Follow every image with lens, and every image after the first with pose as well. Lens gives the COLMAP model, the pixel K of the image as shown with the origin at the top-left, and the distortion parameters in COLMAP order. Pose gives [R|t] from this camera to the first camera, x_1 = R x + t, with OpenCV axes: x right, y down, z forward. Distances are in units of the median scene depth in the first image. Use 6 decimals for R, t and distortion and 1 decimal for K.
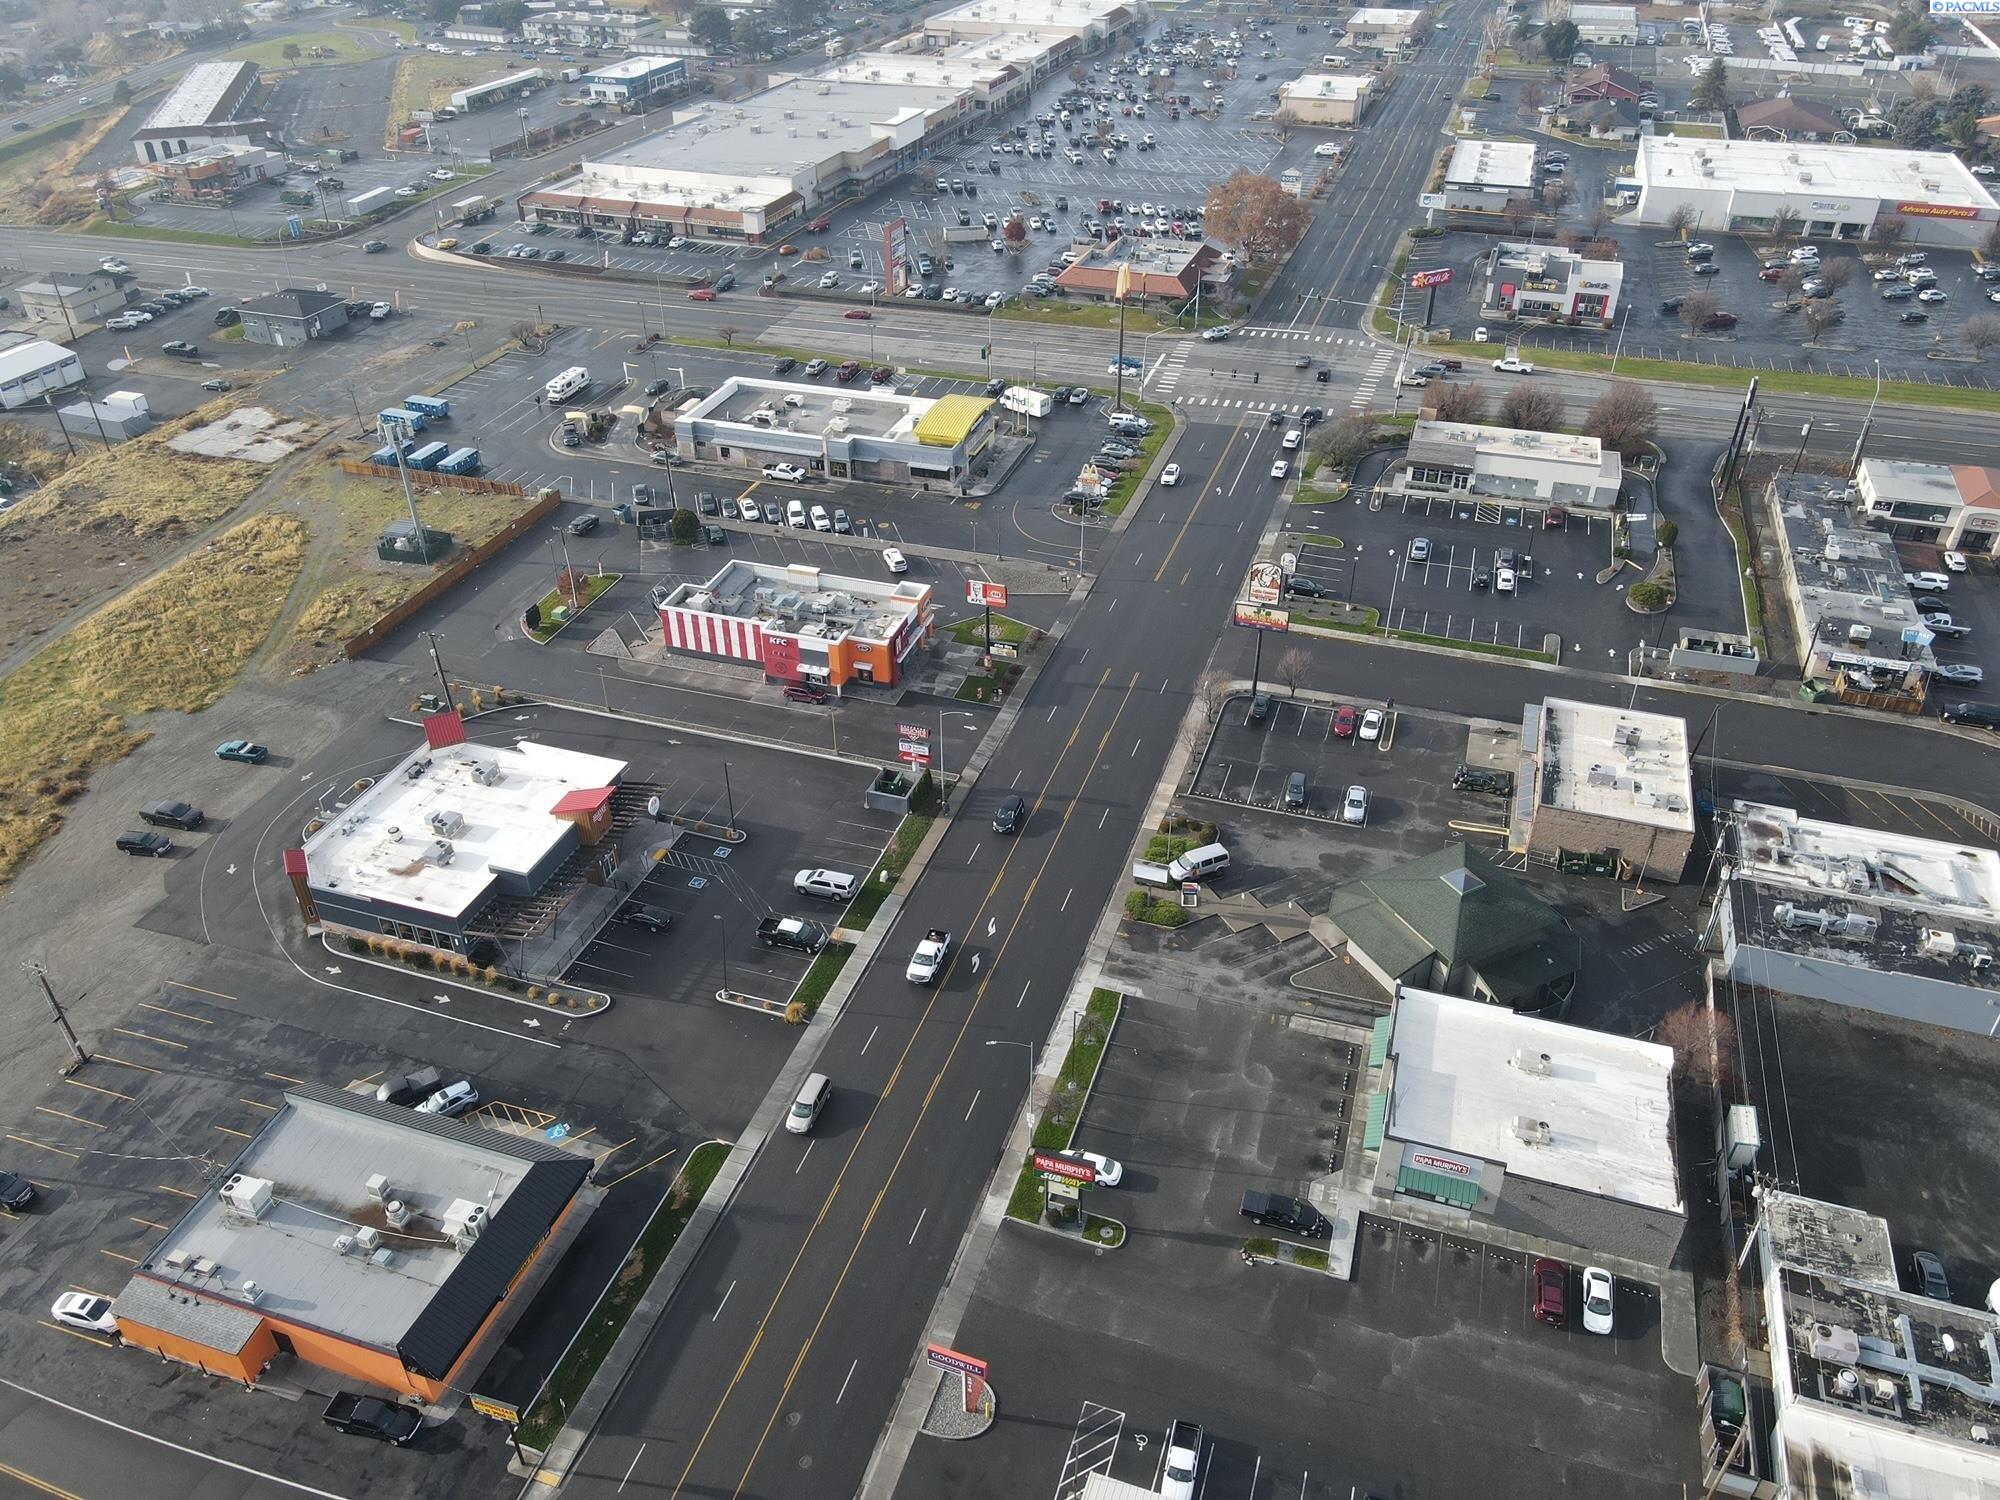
lens RADIAL K [[1470.0, 0, 1003.6], [0, 1470.0, 746.6], [0, 0, 1]] dist [0.014716, 0.000533]
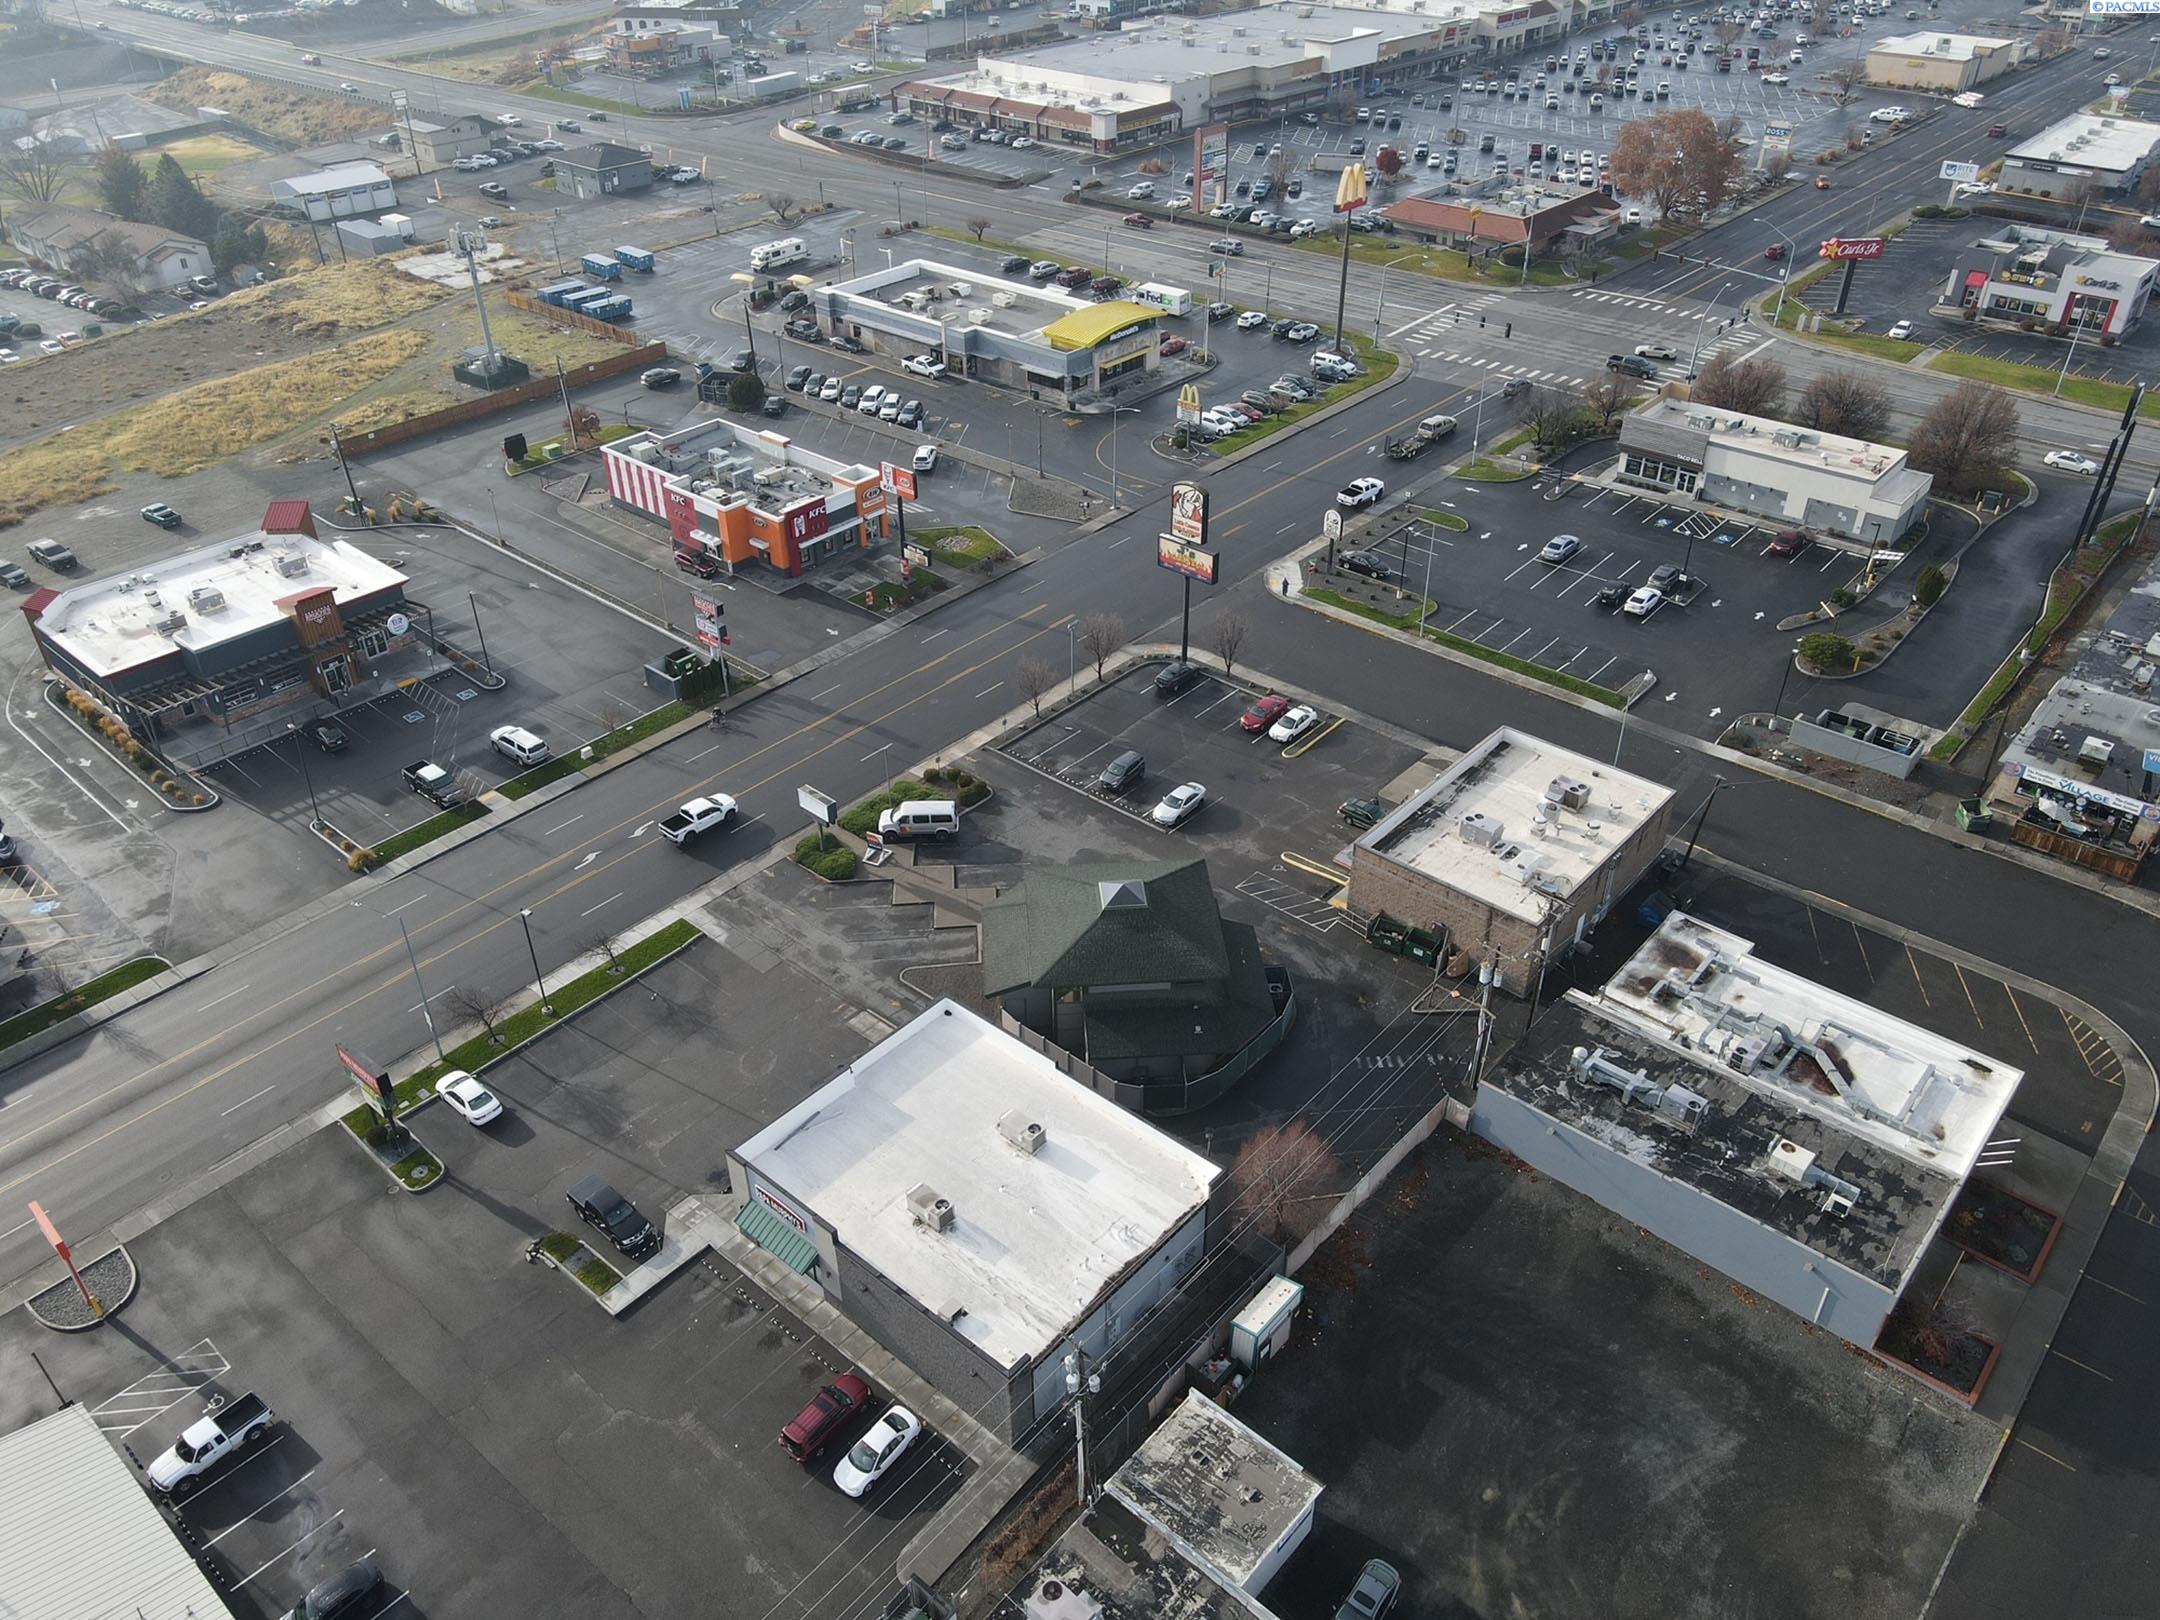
lens RADIAL K [[1587.6, 0, 1083.9], [0, 1587.6, 806.3], [0, 0, 1]] dist [0.014716, 0.000533]
pose [[0.921203, 0.217196, -0.322818, 0.332188], [-0.216353, 0.975537, 0.038962, 0.013937], [0.323383, 0.033951, 0.945659, 0.154226]]
